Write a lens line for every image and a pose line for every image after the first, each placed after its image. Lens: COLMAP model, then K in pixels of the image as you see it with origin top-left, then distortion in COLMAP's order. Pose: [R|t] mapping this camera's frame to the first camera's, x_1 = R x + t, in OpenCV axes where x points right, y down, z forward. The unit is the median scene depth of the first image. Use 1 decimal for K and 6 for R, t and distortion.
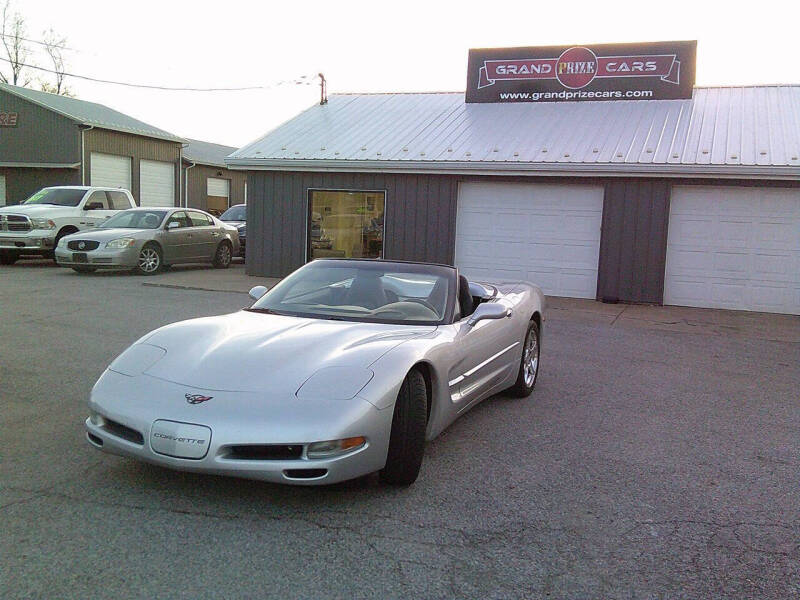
lens RADIAL K [[830.0, 0, 358.0], [0, 830.0, 299.7], [0, 0, 1]] dist [0.142731, -0.259063]
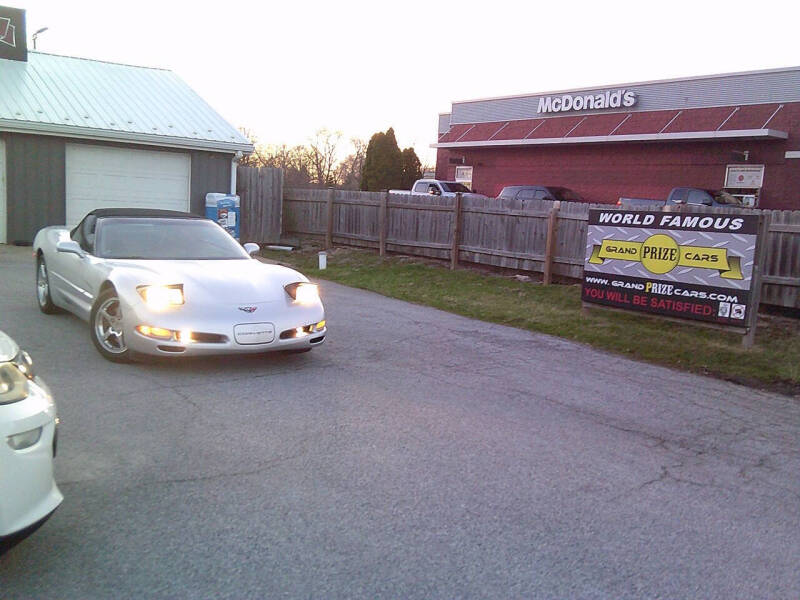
lens RADIAL K [[830.0, 0, 358.0], [0, 830.0, 299.7], [0, 0, 1]] dist [0.142731, -0.259063]
pose [[0.586697, -0.110620, 0.802216, -0.317101], [0.052379, 0.993736, 0.098722, -0.011352], [-0.808111, -0.015900, 0.588816, -0.028469]]
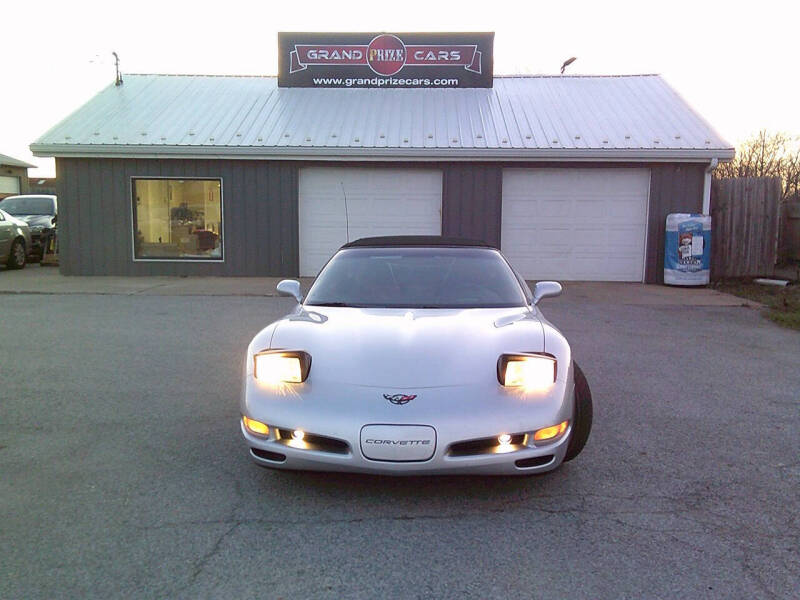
lens RADIAL K [[835.7, 0, 377.5], [0, 835.7, 310.9], [0, 0, 1]] dist [0.140578, -0.270248]
pose [[0.945183, -0.072865, 0.318308, -0.119343], [0.064011, 0.997218, 0.038203, -0.004502], [-0.320206, -0.015734, 0.947217, 0.025183]]
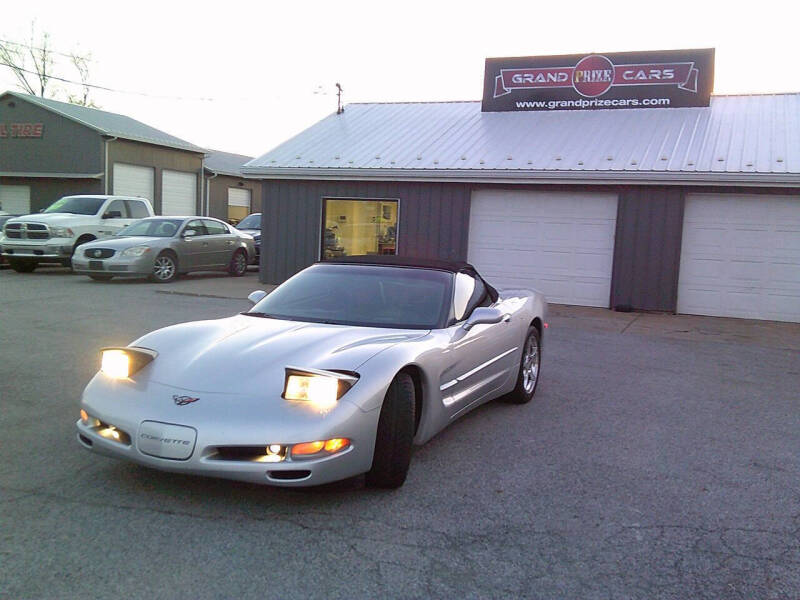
lens RADIAL K [[830.0, 0, 358.0], [0, 830.0, 299.7], [0, 0, 1]] dist [0.142731, -0.259063]
pose [[0.999638, 0.002286, -0.026822, 0.010232], [-0.002603, 0.999927, -0.011781, 0.002055], [0.026793, 0.011847, 0.999571, -0.001075]]
